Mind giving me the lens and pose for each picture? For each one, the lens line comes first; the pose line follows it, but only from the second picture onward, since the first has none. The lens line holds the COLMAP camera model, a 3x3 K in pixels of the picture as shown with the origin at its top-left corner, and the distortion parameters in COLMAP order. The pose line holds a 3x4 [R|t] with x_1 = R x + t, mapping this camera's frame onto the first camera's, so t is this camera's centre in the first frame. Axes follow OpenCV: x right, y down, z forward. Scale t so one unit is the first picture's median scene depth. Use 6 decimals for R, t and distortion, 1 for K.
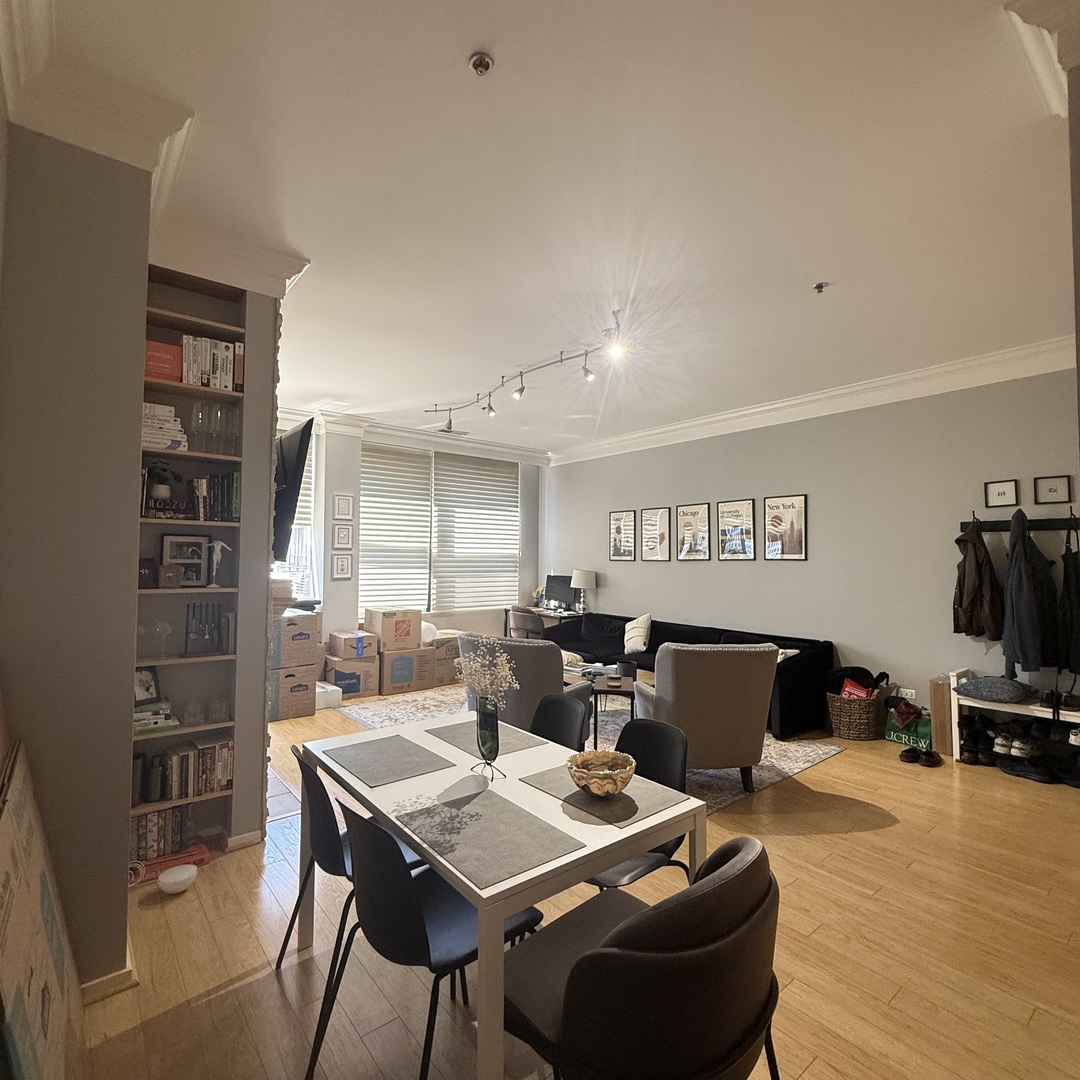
lens RADIAL K [[572.2, 0, 535.1], [0, 572.2, 541.1], [0, 0, 1]] dist [-0.000463, -0.000794]
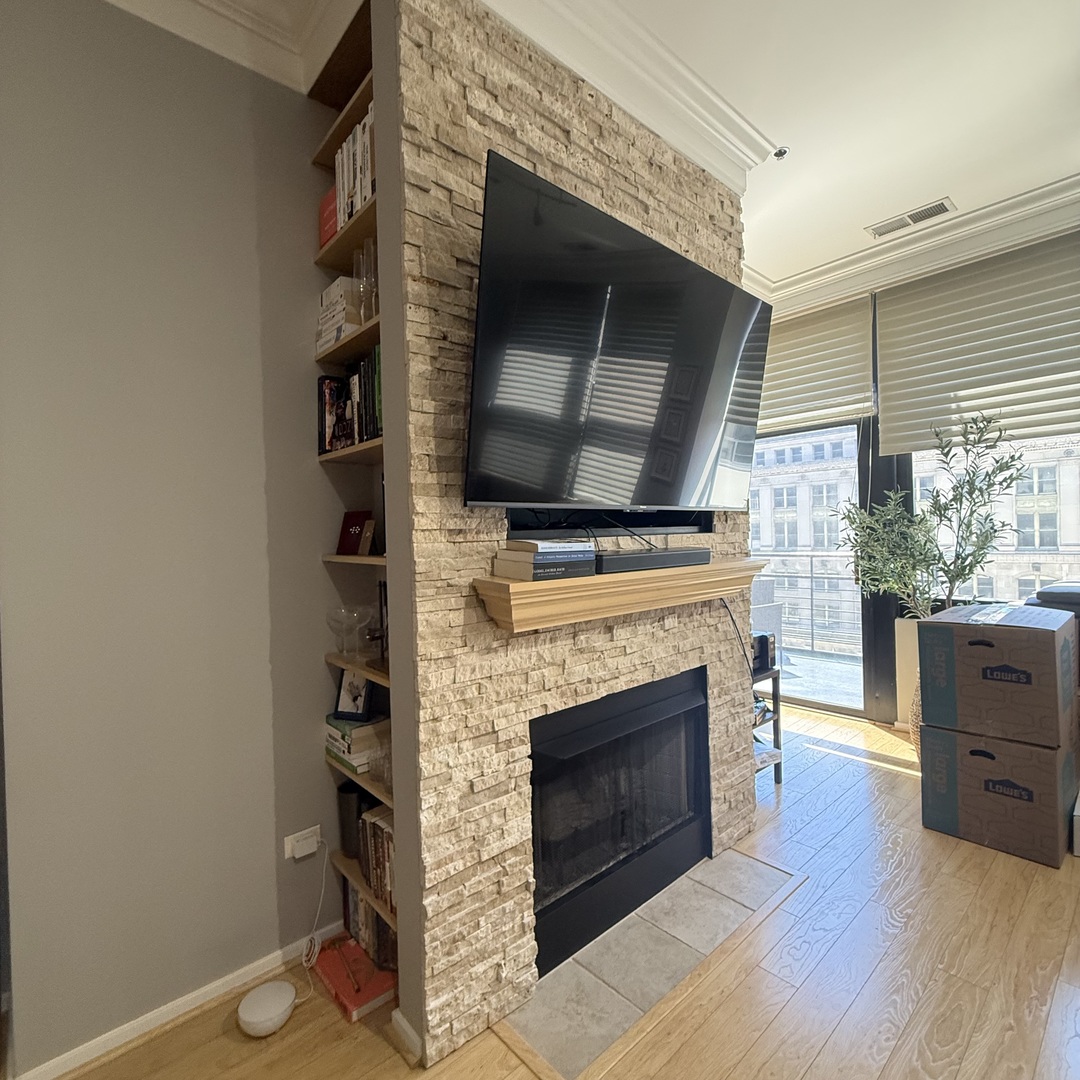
lens RADIAL K [[572.2, 0, 542.3], [0, 572.2, 535.2], [0, 0, 1]] dist [-0.000463, -0.000794]
pose [[0.053512, -0.006241, -0.998548, 0.012584], [0.058969, 0.998255, -0.003079, 0.033298], [0.996824, -0.058719, 0.053787, 0.529560]]
